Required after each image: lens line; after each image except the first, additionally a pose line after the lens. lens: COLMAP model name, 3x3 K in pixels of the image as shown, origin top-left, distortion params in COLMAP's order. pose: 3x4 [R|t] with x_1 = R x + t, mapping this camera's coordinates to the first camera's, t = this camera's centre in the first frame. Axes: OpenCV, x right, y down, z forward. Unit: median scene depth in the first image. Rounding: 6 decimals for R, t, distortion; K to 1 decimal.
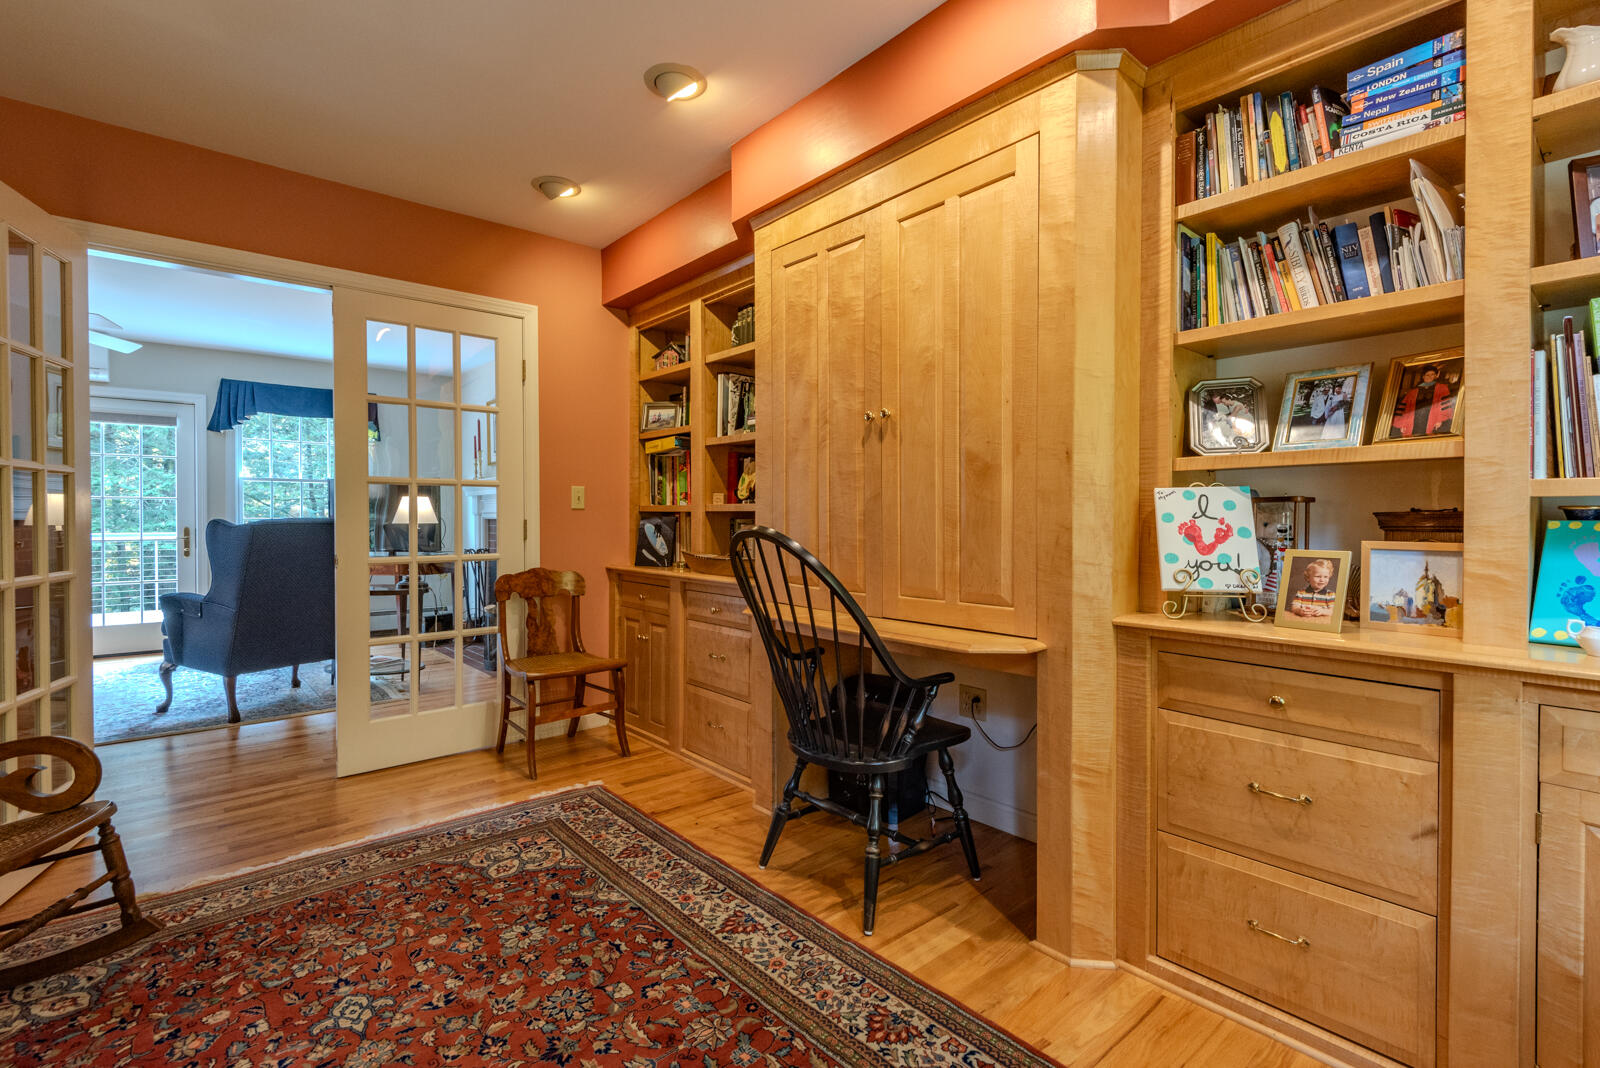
lens RADIAL K [[738.5, 0, 803.4], [0, 738.5, 522.8], [0, 0, 1]] dist [0.013955, -0.000905]
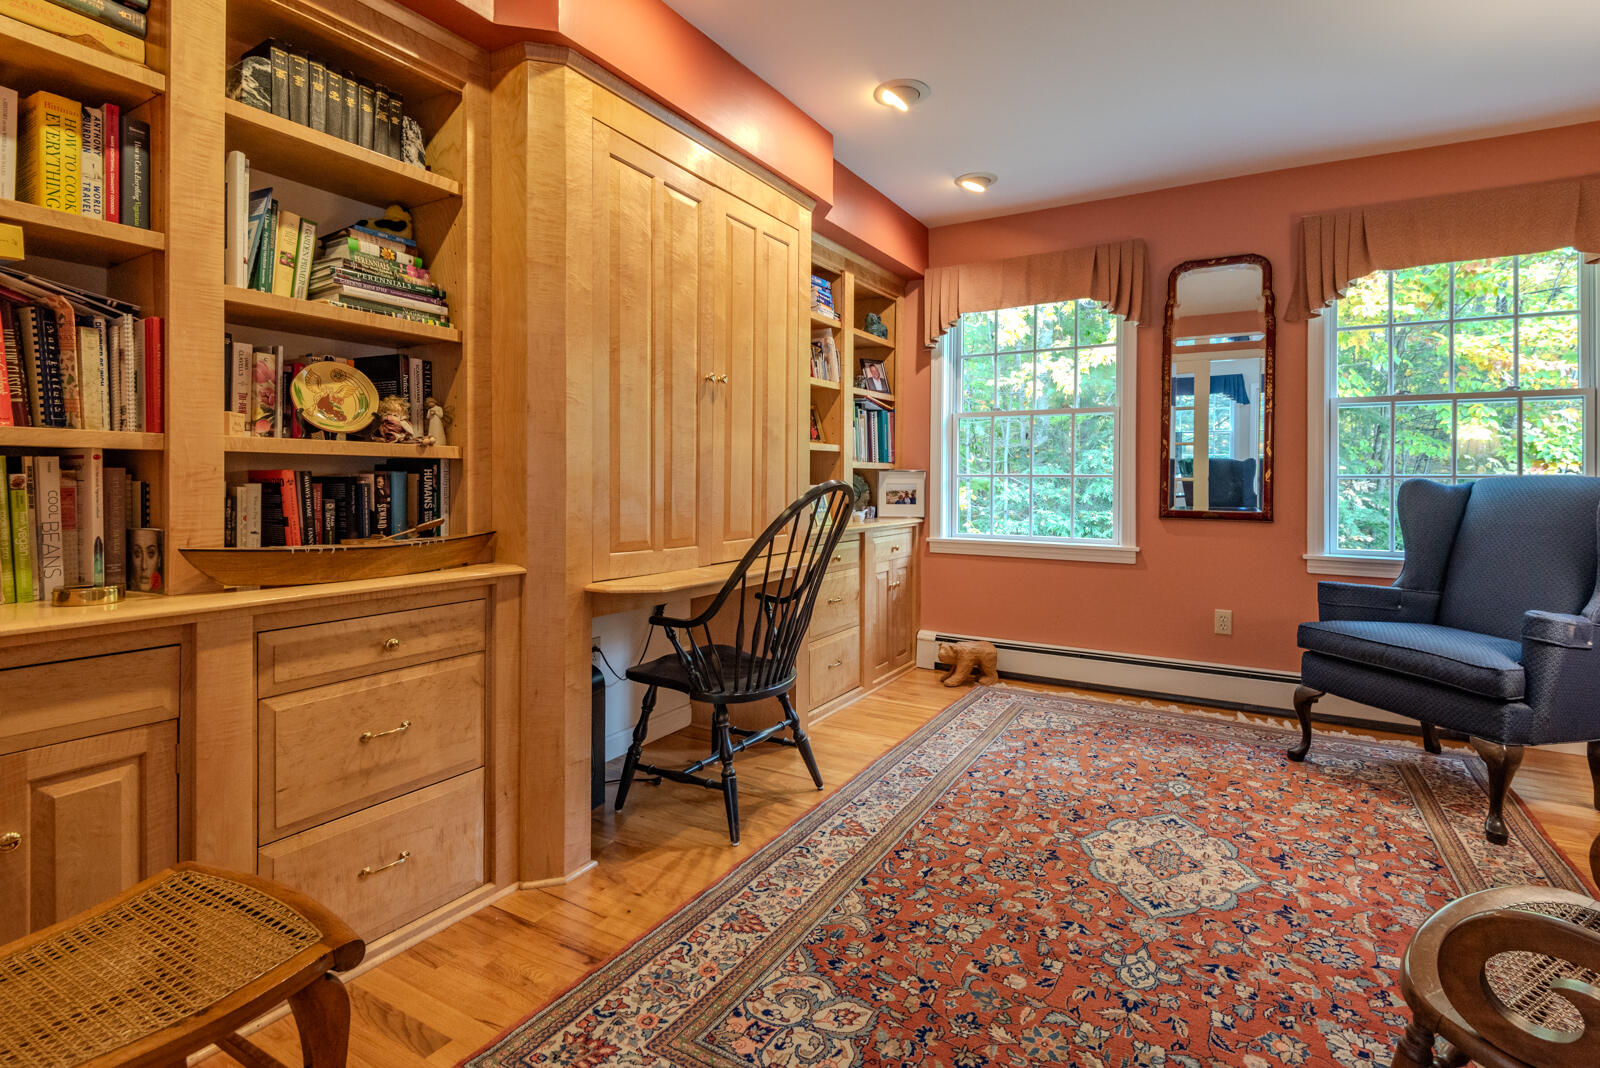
lens RADIAL K [[763.6, 0, 822.7], [0, 763.6, 476.2], [0, 0, 1]] dist [0.032517, -0.027582]
pose [[-0.324420, 0.004804, 0.945901, -1.208357], [0.012419, 0.999923, -0.000819, 0.007214], [-0.945832, 0.011482, -0.324454, 1.450625]]
